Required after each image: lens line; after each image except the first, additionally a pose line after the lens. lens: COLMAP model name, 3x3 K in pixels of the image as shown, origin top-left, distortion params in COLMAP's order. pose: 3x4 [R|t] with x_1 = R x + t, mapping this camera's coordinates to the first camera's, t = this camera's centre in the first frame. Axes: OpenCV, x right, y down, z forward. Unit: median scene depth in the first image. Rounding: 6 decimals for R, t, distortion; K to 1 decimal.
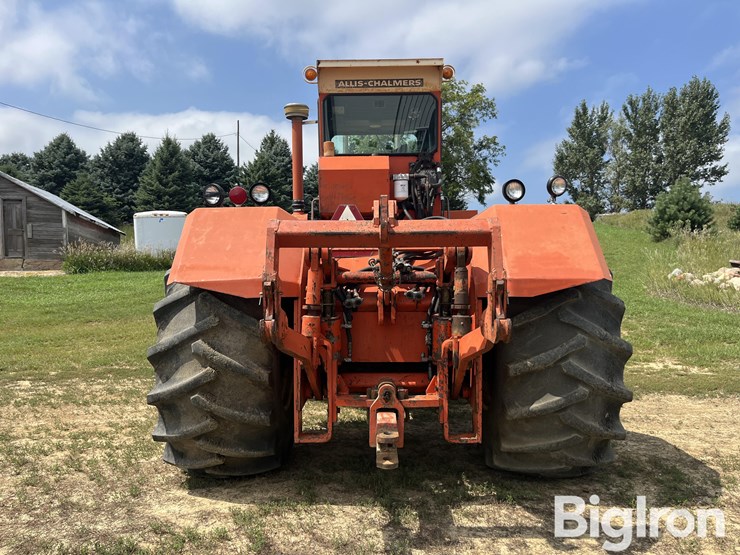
lens RADIAL K [[563.5, 0, 370.8], [0, 563.5, 282.7], [0, 0, 1]] dist [0.063792, -0.097546]
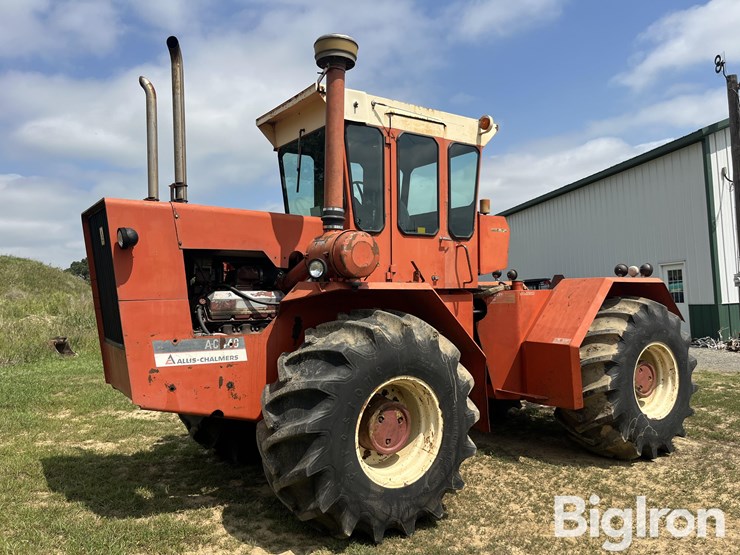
lens RADIAL K [[563.5, 0, 371.0], [0, 563.5, 281.0], [0, 0, 1]] dist [0.063792, -0.097546]
pose [[-0.541256, 0.031108, 0.840282, -1.290067], [0.042830, 0.999038, -0.009397, -0.146182], [-0.839766, 0.030903, -0.542068, 2.695661]]
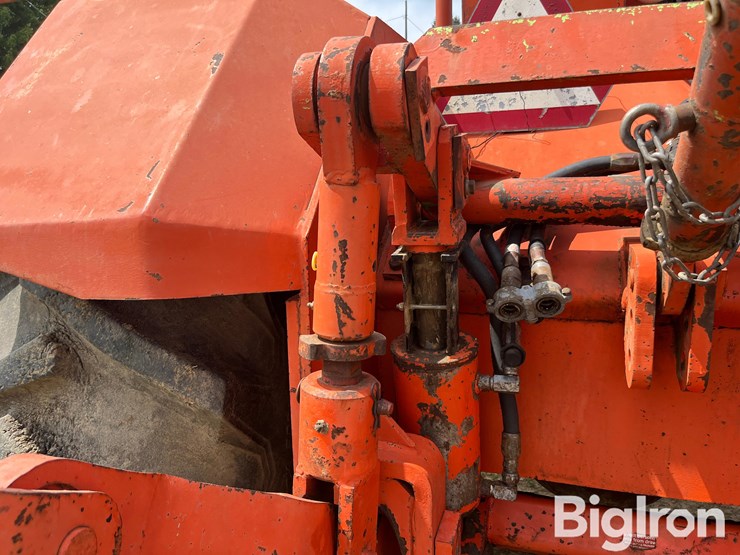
lens RADIAL K [[563.5, 0, 369.4], [0, 563.5, 280.6], [0, 0, 1]] dist [0.063792, -0.097546]
pose [[0.953192, 0.036749, -0.300126, -0.022811], [0.015323, 0.985440, 0.169330, -0.019331], [0.301979, -0.166002, 0.938750, 0.732272]]
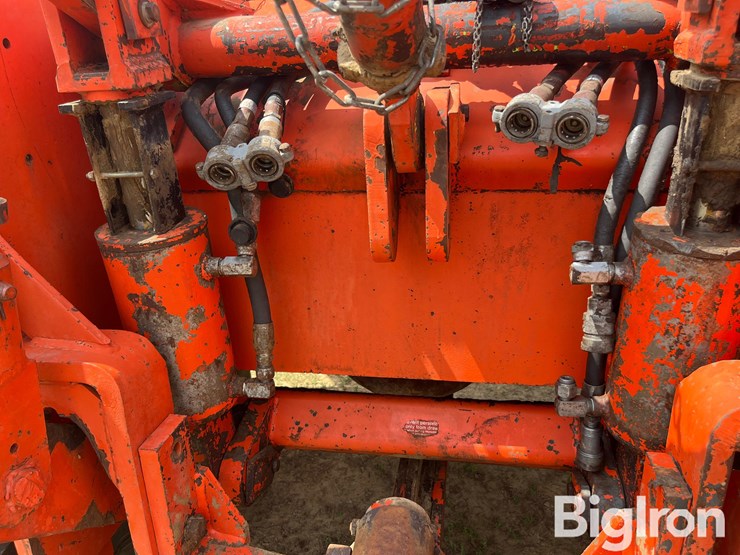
lens RADIAL K [[563.5, 0, 370.5], [0, 563.5, 276.3], [0, 0, 1]] dist [0.063792, -0.097546]
pose [[0.986323, 0.022052, -0.163345, 0.051061], [0.028121, 0.953967, 0.298590, 0.013211], [0.162410, -0.299099, 0.940299, 0.789542]]
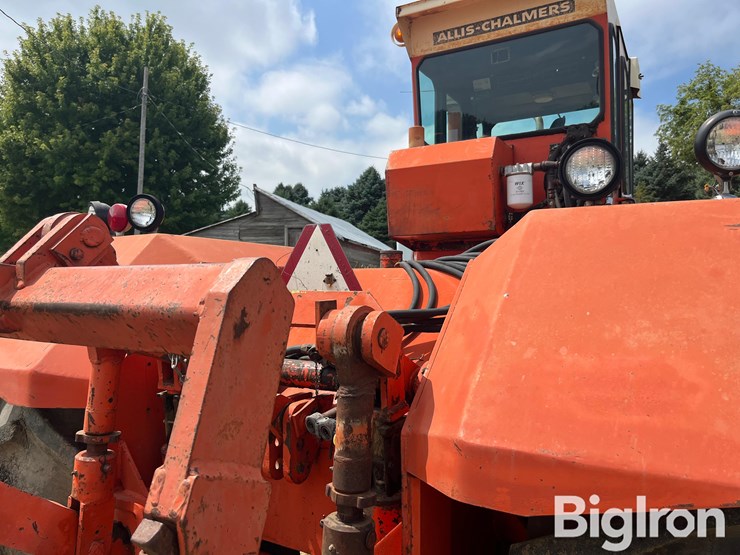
lens RADIAL K [[563.5, 0, 367.7], [0, 563.5, 282.2], [0, 0, 1]] dist [0.063792, -0.097546]
pose [[0.862083, 0.008938, -0.506688, 0.327393], [-0.025058, 0.999373, -0.025005, -0.078624], [0.506147, 0.034253, 0.861767, 0.633223]]
